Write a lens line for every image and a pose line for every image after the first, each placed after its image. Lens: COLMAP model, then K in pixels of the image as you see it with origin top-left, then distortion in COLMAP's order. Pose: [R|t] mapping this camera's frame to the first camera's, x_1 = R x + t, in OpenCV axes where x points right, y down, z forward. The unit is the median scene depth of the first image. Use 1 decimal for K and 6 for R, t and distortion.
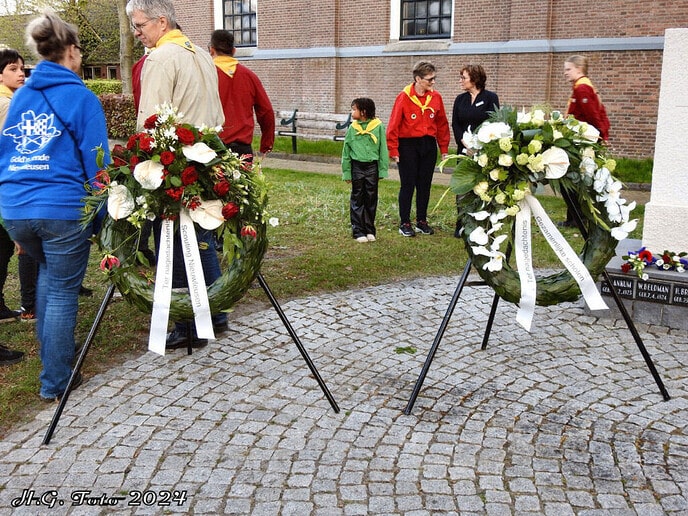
lens RADIAL K [[767.6, 0, 344.0], [0, 767.6, 258.0], [0, 0, 1]] dist [-0.017860, -0.021217]
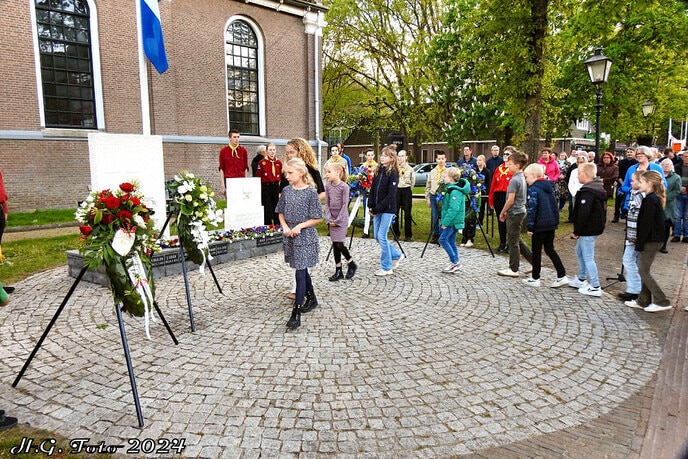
lens RADIAL K [[503.5, 0, 344.0], [0, 503.5, 229.5], [0, 0, 1]] dist [-0.003105, 0.000833]
pose [[0.071615, -0.140235, 0.987525, -1.149147], [0.221053, 0.967678, 0.121386, -0.117466], [-0.972629, 0.209602, 0.100300, 0.473084]]
